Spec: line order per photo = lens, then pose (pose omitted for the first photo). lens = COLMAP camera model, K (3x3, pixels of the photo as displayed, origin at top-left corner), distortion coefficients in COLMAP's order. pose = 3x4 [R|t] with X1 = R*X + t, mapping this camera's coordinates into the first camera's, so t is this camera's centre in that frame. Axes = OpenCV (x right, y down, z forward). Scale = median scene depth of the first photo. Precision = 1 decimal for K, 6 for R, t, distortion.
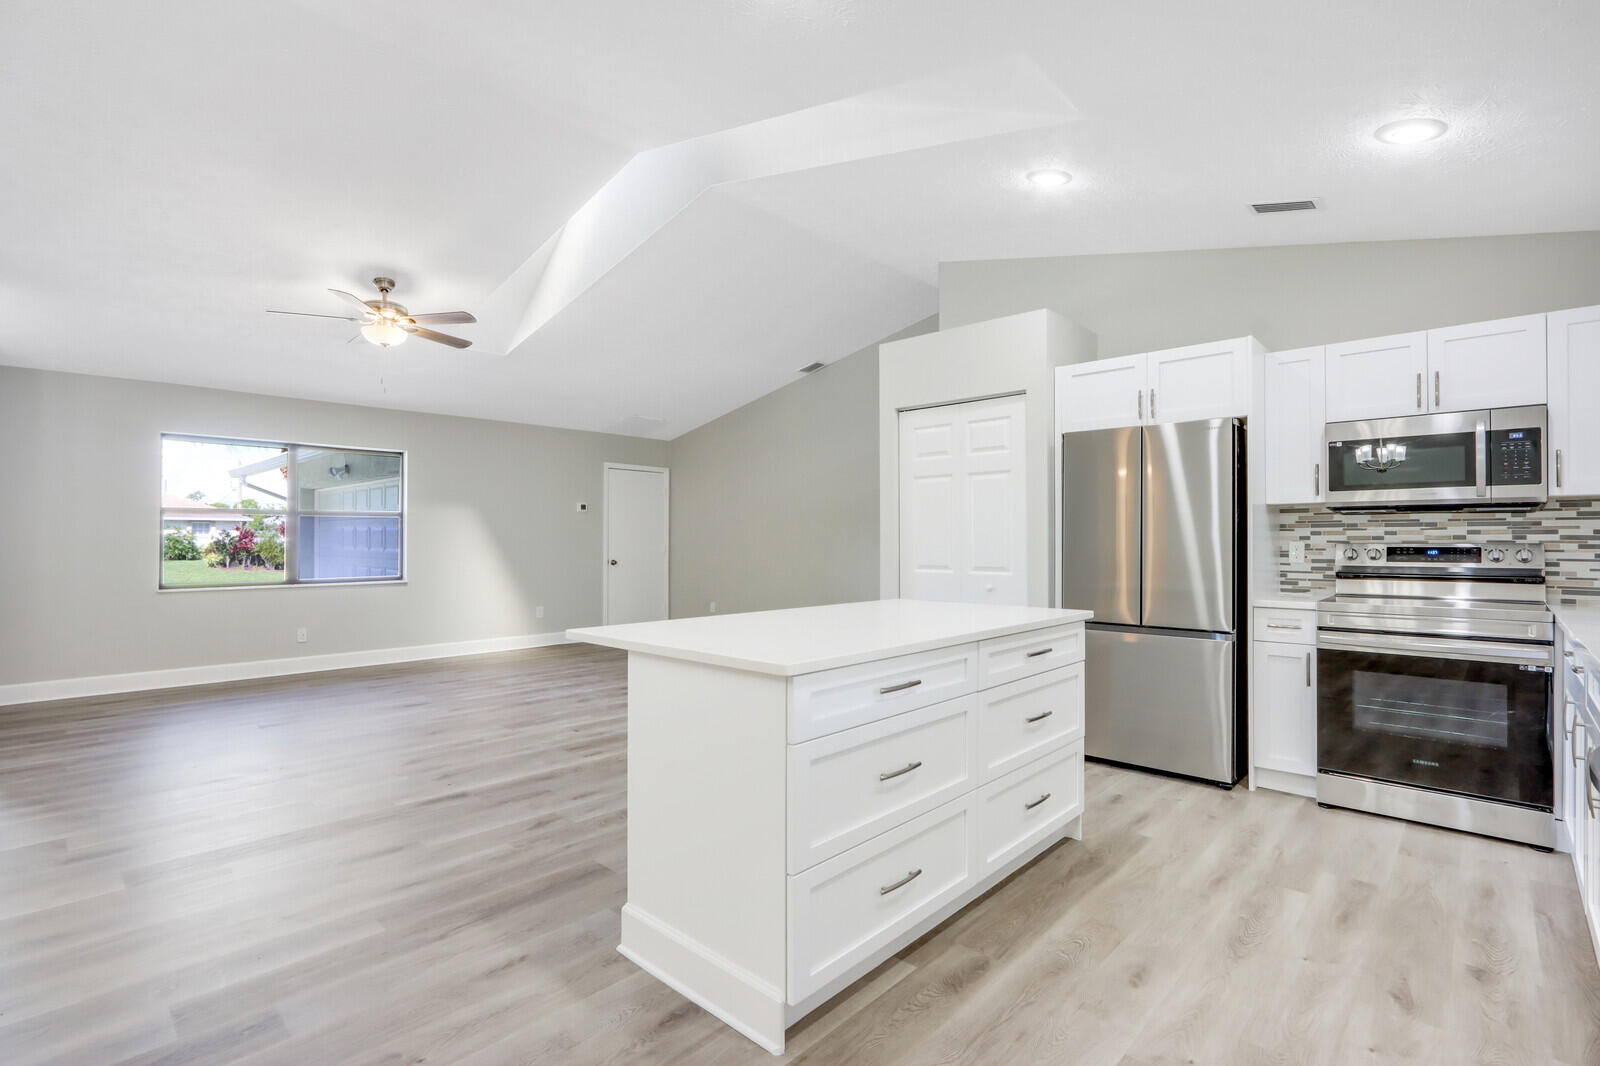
lens RADIAL K [[744.1, 0, 792.3], [0, 744.1, 532.5], [0, 0, 1]] dist [-0.014547, 0.001508]
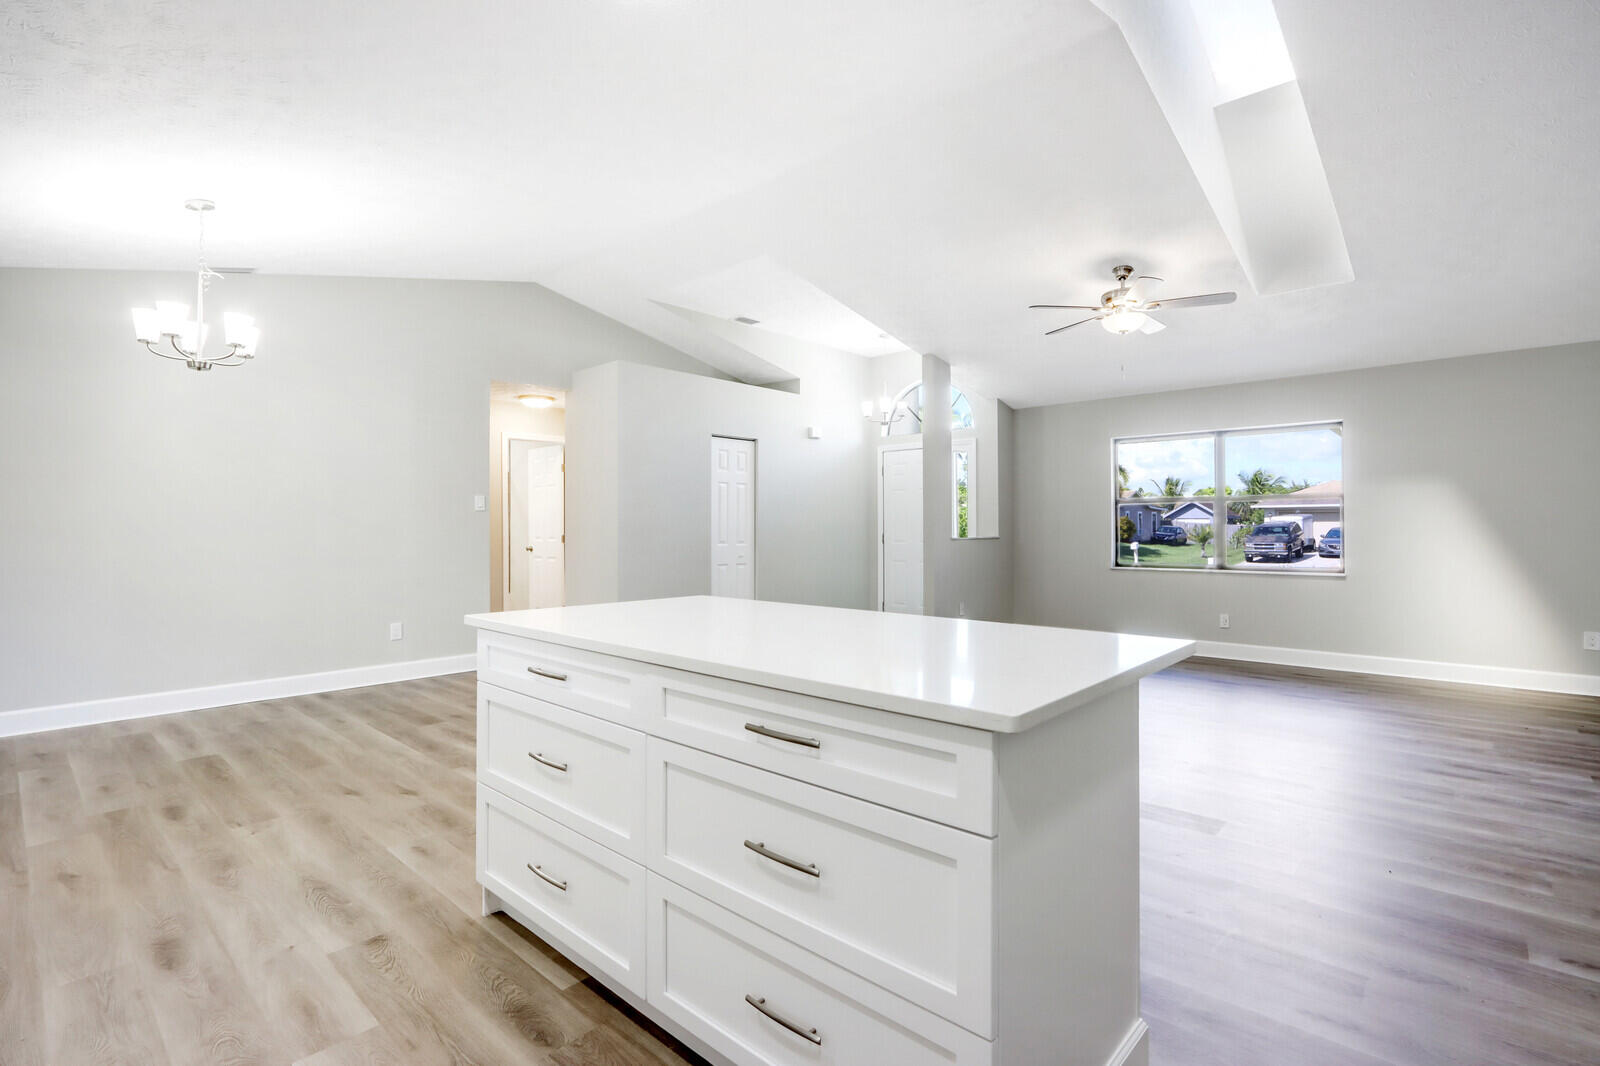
lens RADIAL K [[748.2, 0, 784.7], [0, 748.2, 515.2], [0, 0, 1]] dist [-0.016100, 0.000376]
pose [[0.008718, -0.018238, -0.999796, 0.633024], [0.011773, 0.999766, -0.018135, 0.012638], [0.999893, -0.011613, 0.008931, 0.734460]]
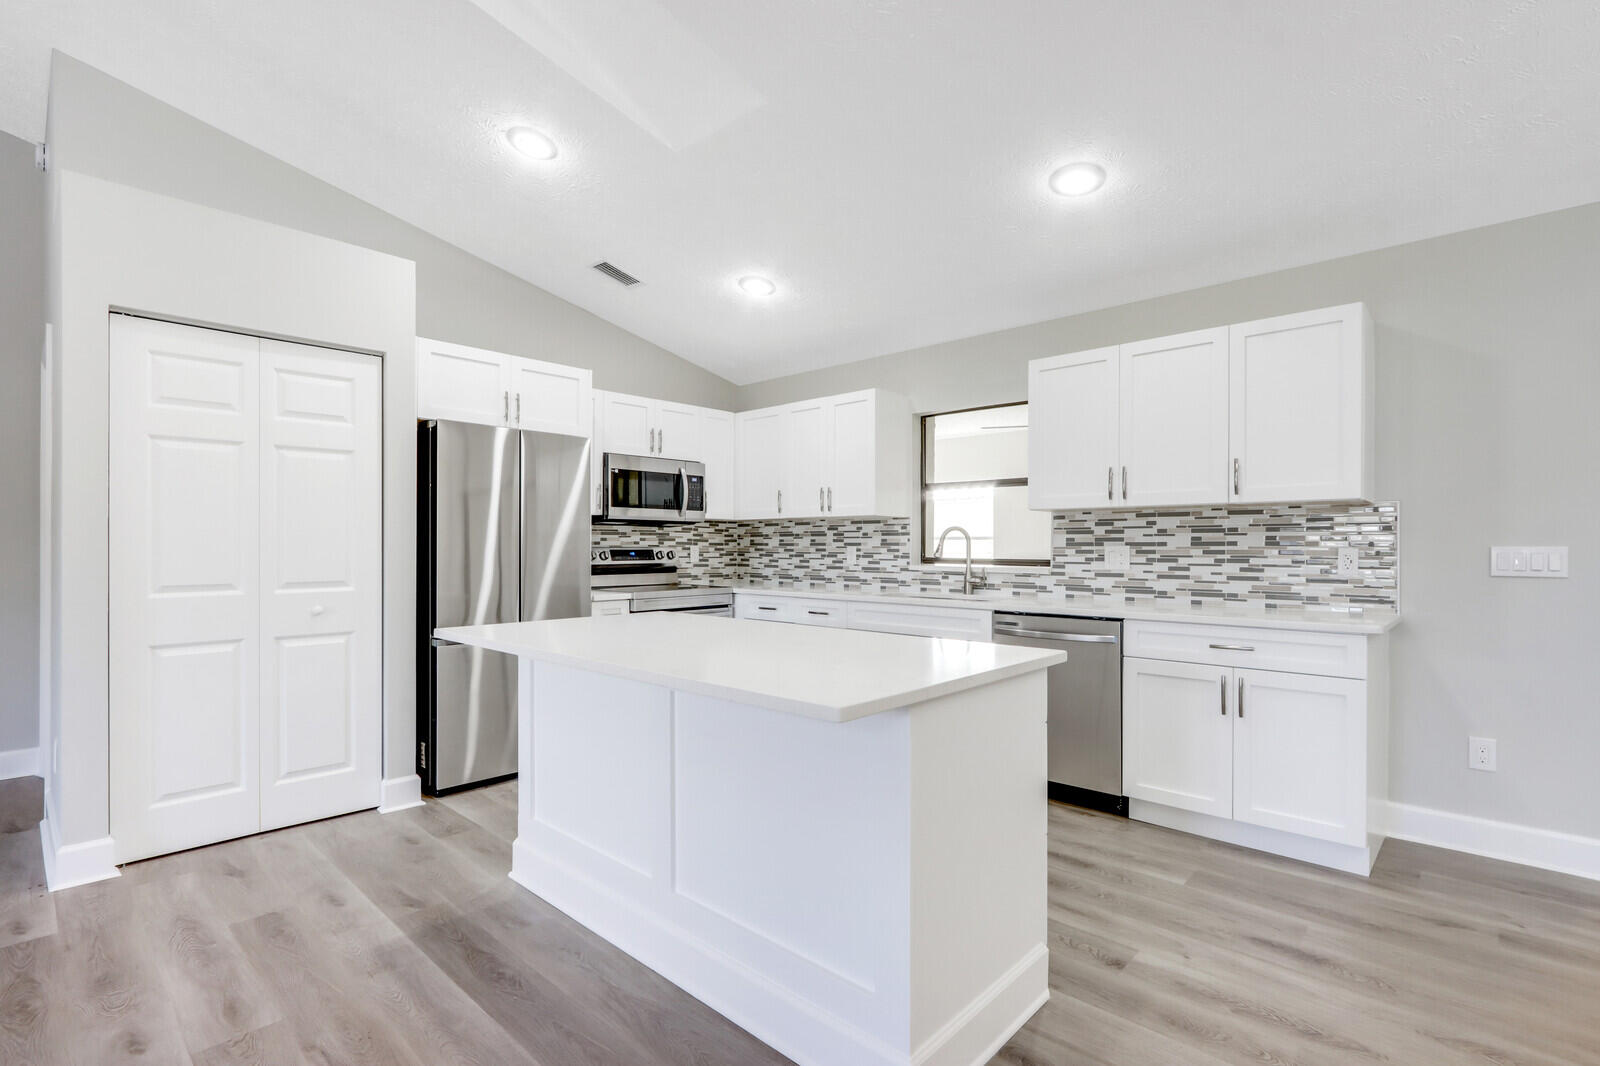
lens RADIAL K [[748.6, 0, 796.6], [0, 748.6, 546.1], [0, 0, 1]] dist [-0.017008, 0.001052]
pose [[-0.002520, -0.001678, 0.999995, -0.558632], [-0.013247, 0.999911, 0.001644, 0.006324], [-0.999909, -0.013243, -0.002542, 0.671481]]
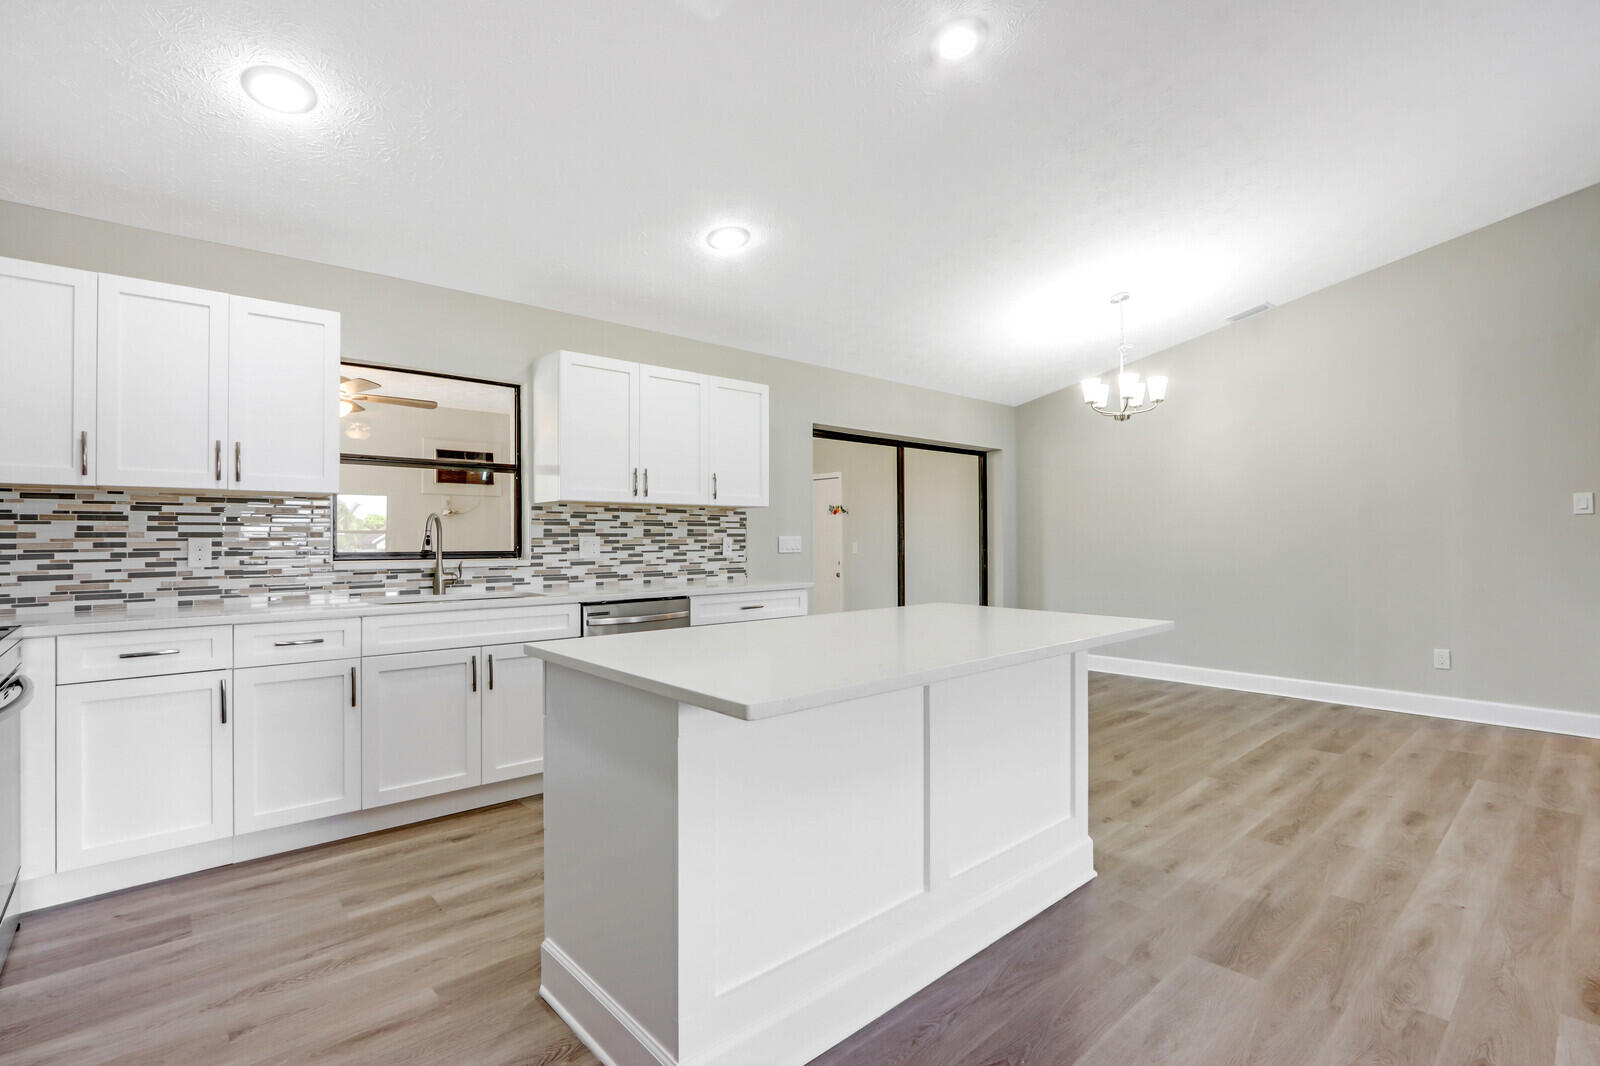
lens RADIAL K [[744.1, 0, 792.3], [0, 744.1, 532.5], [0, 0, 1]] dist [-0.014547, 0.001508]
pose [[-0.996063, 0.001070, 0.088645, 0.091210], [-0.000498, 0.999844, -0.017662, 0.015859], [-0.088650, -0.017637, -0.995907, 1.359963]]
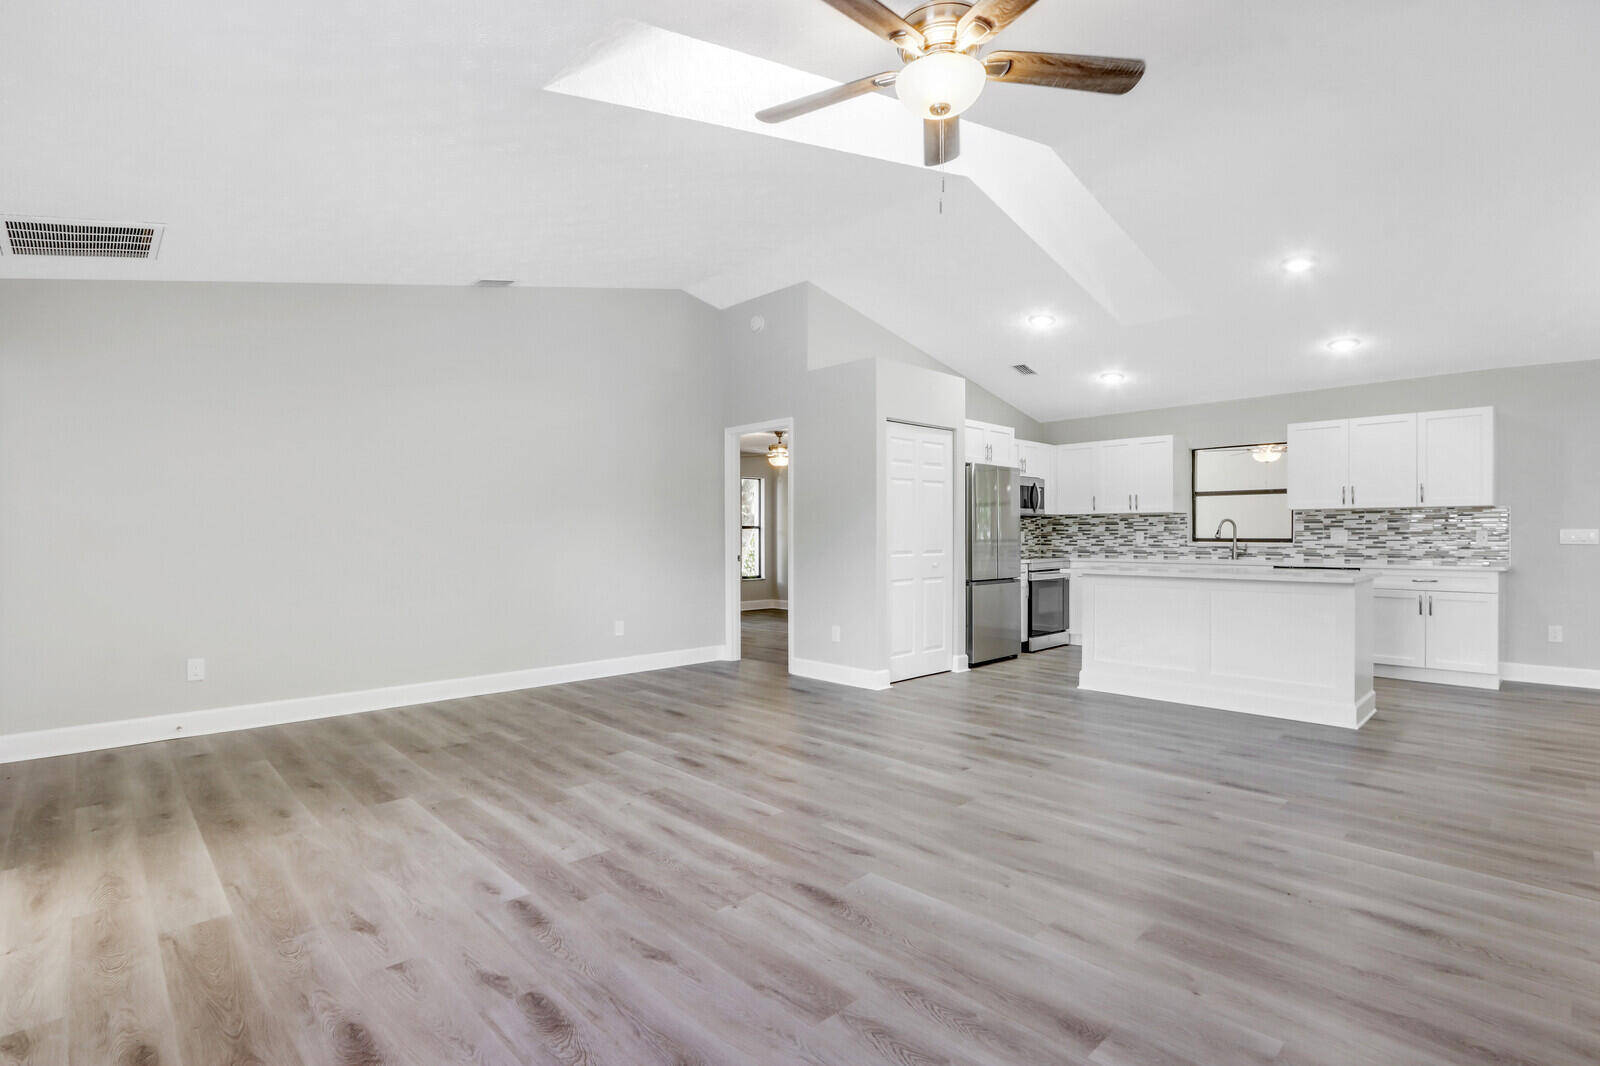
lens RADIAL K [[754.8, 0, 789.4], [0, 754.8, 537.8], [0, 0, 1]] dist [-0.020403, 0.000041]
pose [[0.053378, -0.006976, 0.998550, -1.431191], [-0.008817, 0.999933, 0.007457, 0.019323], [-0.998535, -0.009202, 0.053313, 1.486023]]
